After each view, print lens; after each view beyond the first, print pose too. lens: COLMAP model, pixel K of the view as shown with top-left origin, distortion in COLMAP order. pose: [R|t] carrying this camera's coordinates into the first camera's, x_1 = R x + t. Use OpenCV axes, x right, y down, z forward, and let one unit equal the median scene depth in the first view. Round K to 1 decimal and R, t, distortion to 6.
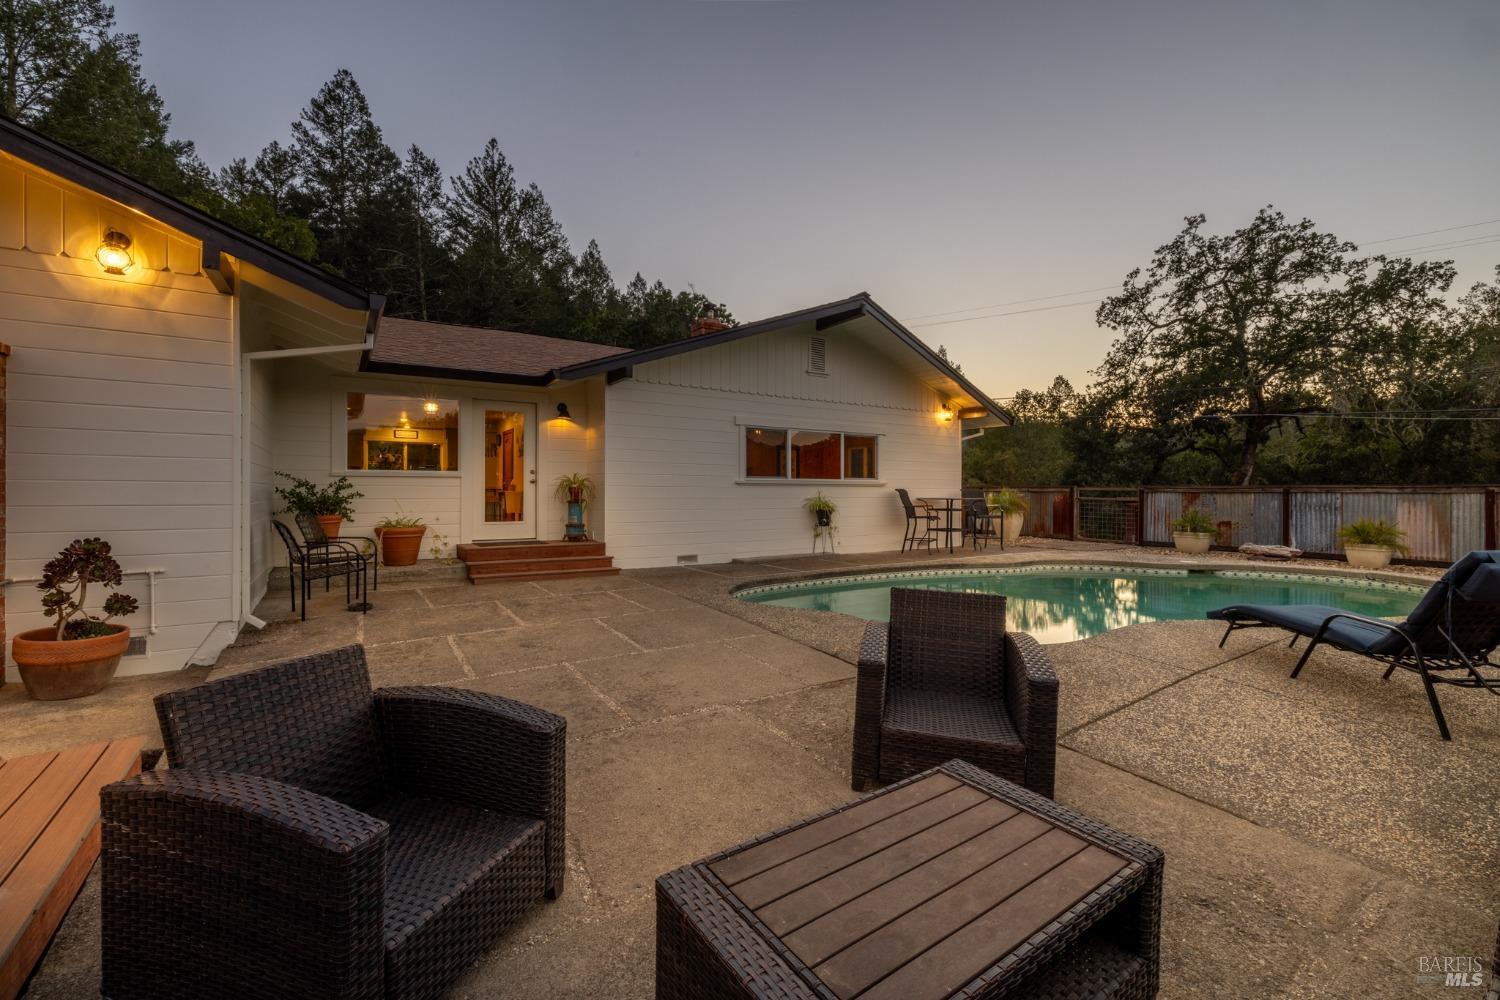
lens RADIAL K [[628.6, 0, 748.9], [0, 628.6, 492.1], [0, 0, 1]] dist [0.001154, -0.000046]
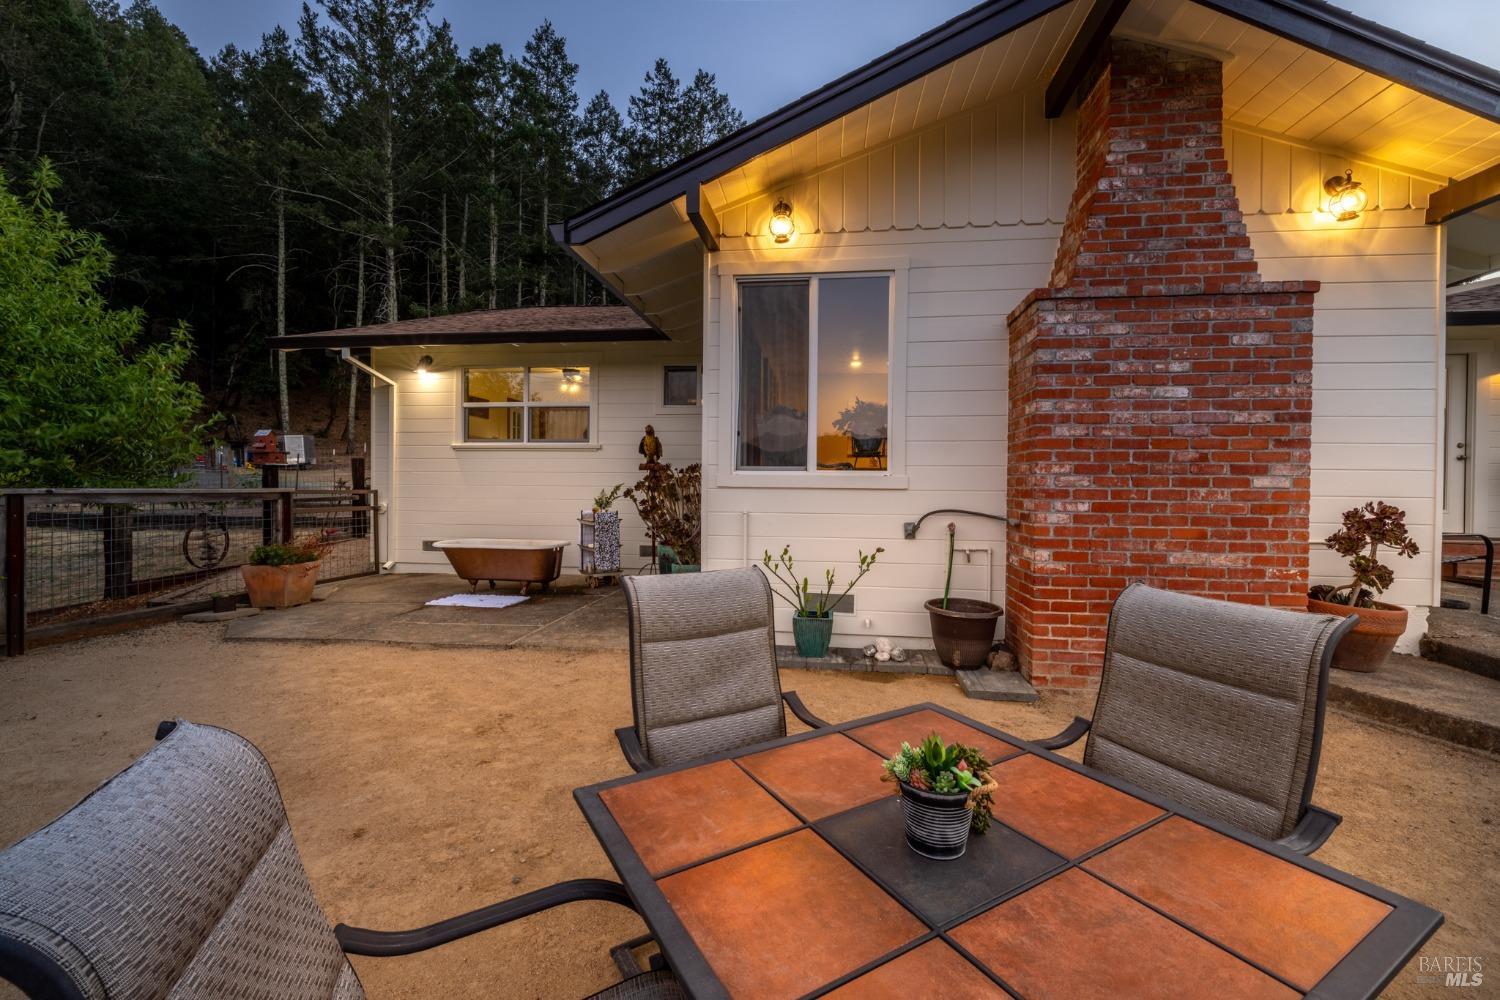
lens RADIAL K [[628.6, 0, 748.9], [0, 628.6, 492.1], [0, 0, 1]] dist [0.001154, -0.000046]
pose [[0.764947, 0.013279, -0.643956, -0.196943], [-0.010971, 0.999911, 0.007587, 0.010643], [0.644000, 0.001261, 0.765025, -0.050938]]
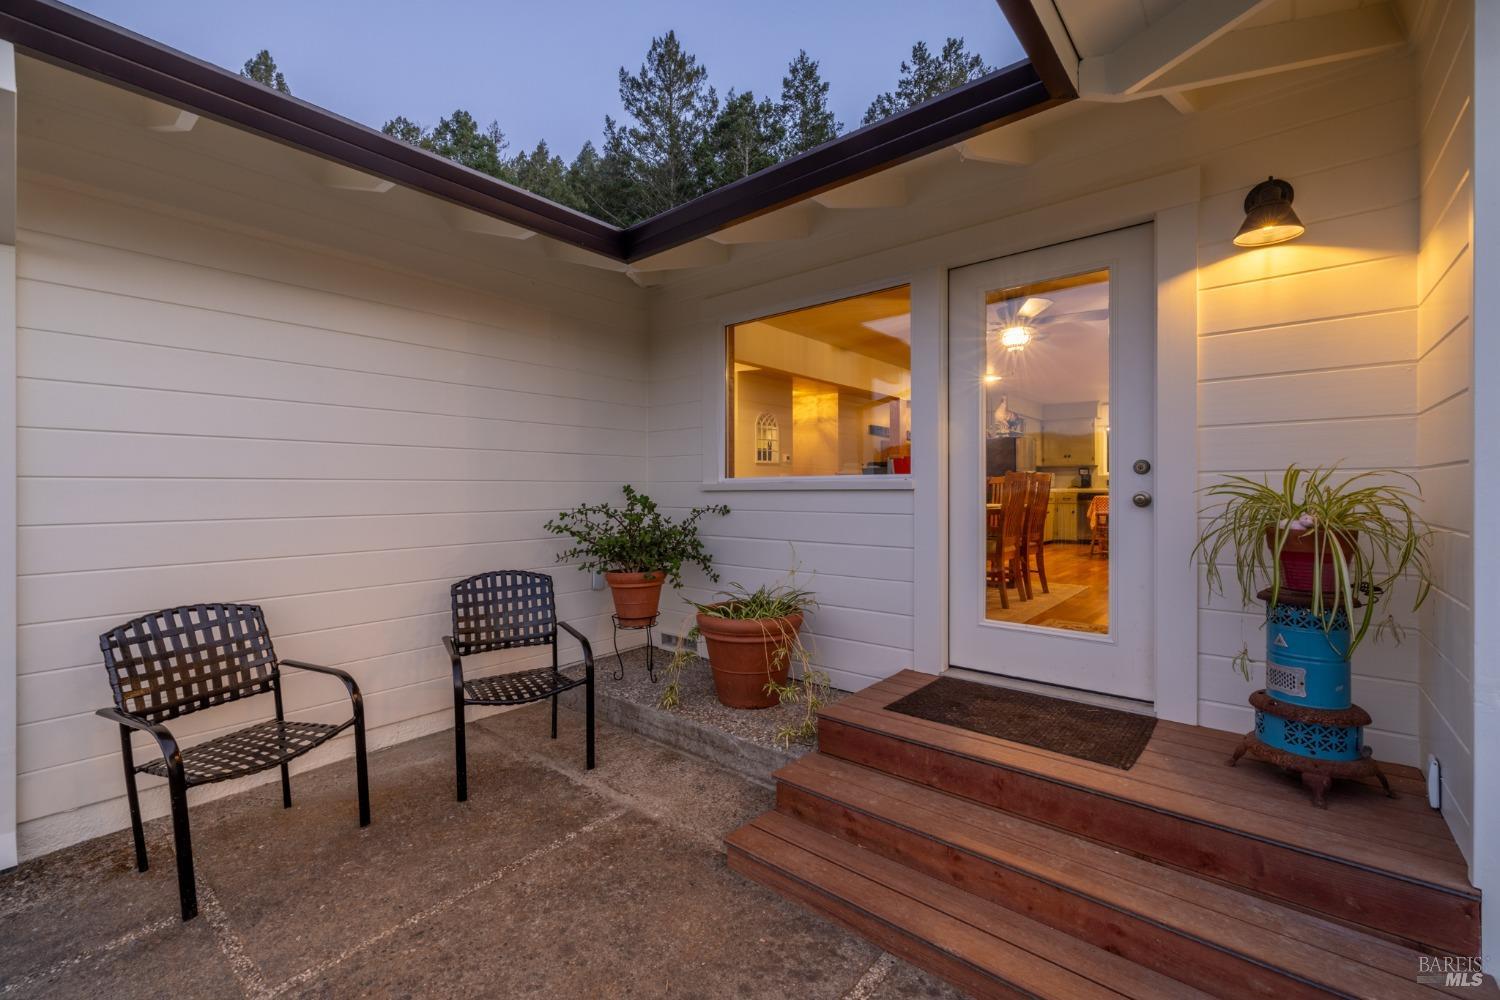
lens RADIAL K [[628.6, 0, 748.9], [0, 628.6, 492.1], [0, 0, 1]] dist [0.001154, -0.000046]
pose [[0.297655, 0.001082, -0.954673, -0.047895], [0.003123, 0.999993, 0.002107, -0.008419], [0.954669, -0.003609, 0.297649, 0.285717]]
